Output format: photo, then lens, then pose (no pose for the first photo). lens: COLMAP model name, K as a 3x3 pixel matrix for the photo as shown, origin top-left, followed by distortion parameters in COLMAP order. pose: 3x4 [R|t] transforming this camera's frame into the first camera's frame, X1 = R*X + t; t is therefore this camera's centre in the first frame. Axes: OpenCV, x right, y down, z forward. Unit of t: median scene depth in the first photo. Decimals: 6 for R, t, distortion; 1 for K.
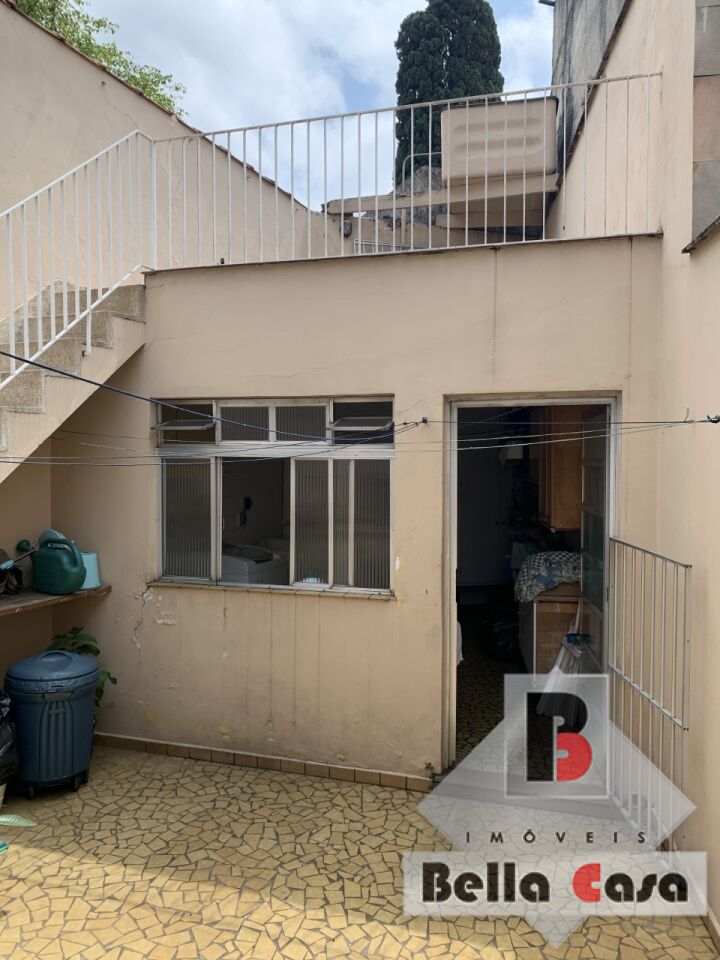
lens RADIAL K [[737.9, 0, 359.8], [0, 737.9, 480.8], [0, 0, 1]] dist [0.034666, -0.037185]
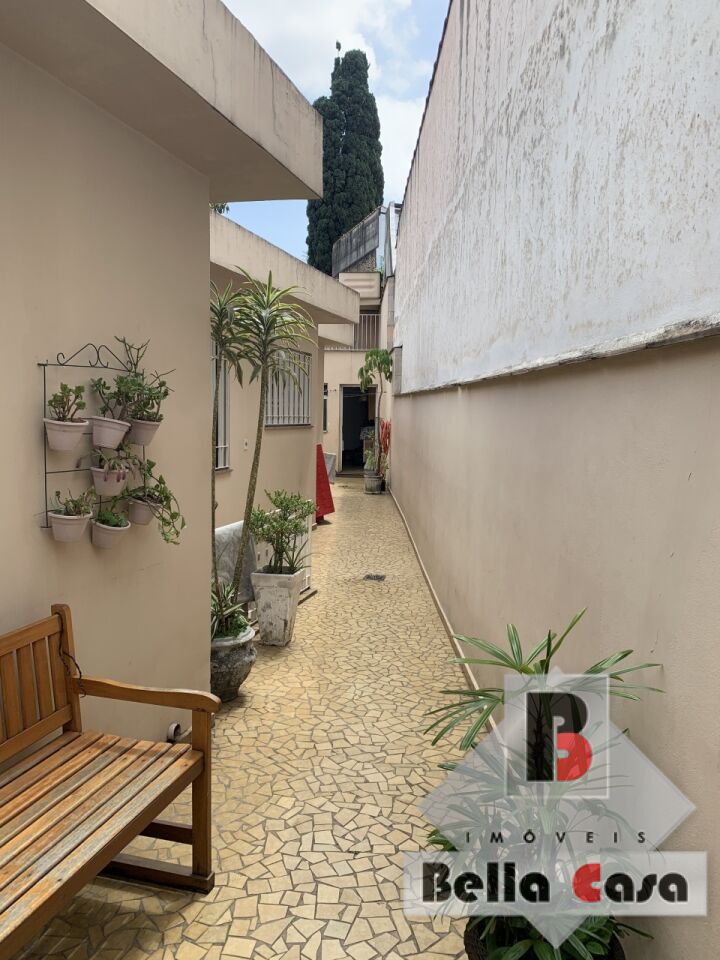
lens RADIAL K [[737.9, 0, 360.5], [0, 737.9, 479.1], [0, 0, 1]] dist [0.034666, -0.037185]
pose [[0.990524, -0.002306, 0.137322, -0.057411], [-0.007225, 0.997599, 0.068872, 0.022298], [-0.137151, -0.069211, 0.988129, -0.529810]]
